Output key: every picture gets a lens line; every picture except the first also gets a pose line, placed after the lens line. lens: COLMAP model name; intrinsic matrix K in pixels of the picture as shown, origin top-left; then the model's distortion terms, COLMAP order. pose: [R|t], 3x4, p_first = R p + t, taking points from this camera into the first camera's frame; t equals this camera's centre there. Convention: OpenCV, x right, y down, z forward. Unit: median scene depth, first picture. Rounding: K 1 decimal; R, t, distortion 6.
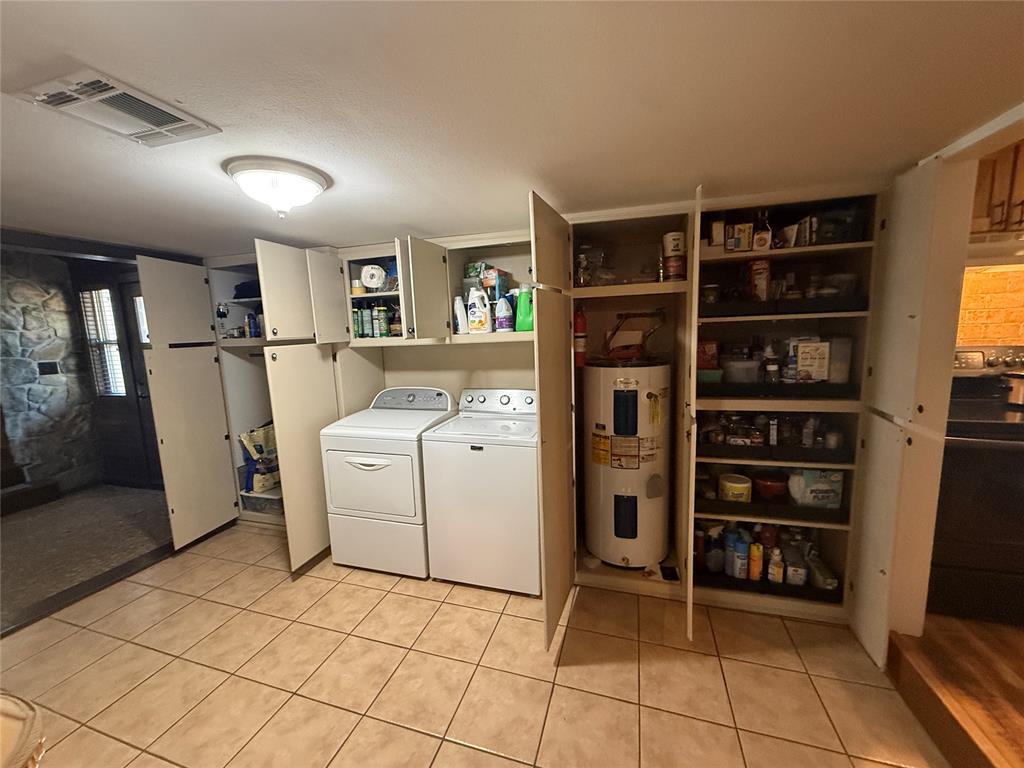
lens RADIAL K [[407.9, 0, 511.1], [0, 407.9, 386.9], [0, 0, 1]] dist [0.000739, 0.000042]
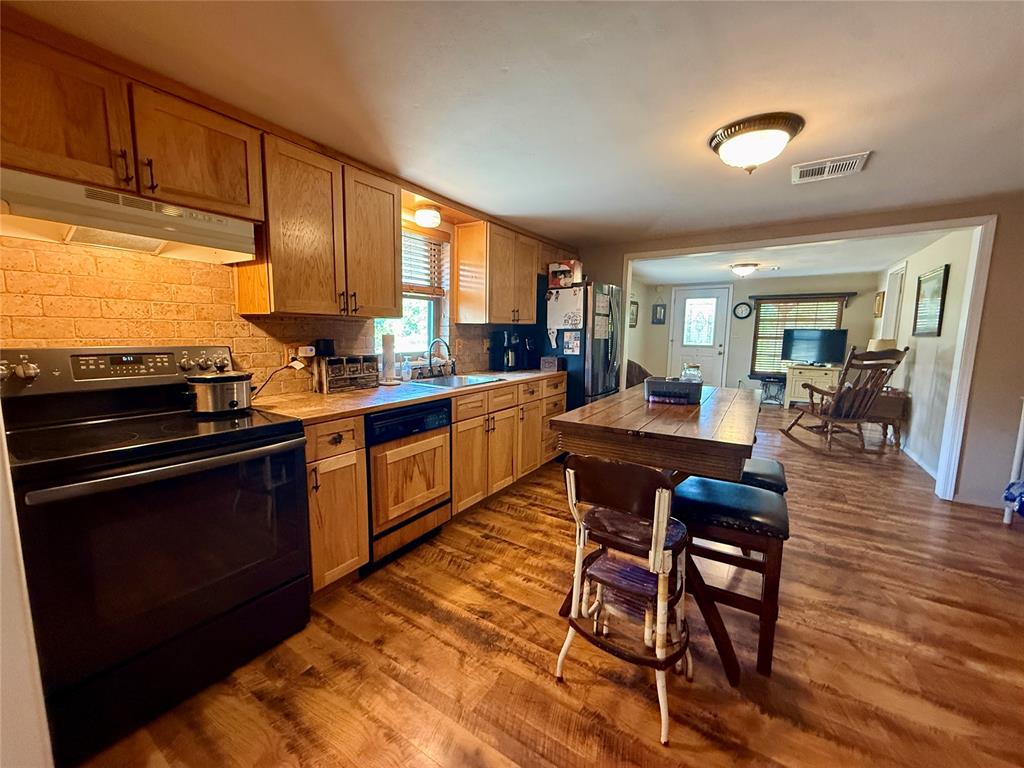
lens RADIAL K [[407.9, 0, 511.7], [0, 407.9, 381.5], [0, 0, 1]] dist [0.000739, 0.000042]
pose [[0.266817, -0.086913, 0.959820, 0.554988], [0.127085, 0.990401, 0.054354, 0.010602], [-0.955331, 0.107476, 0.275302, 0.139497]]
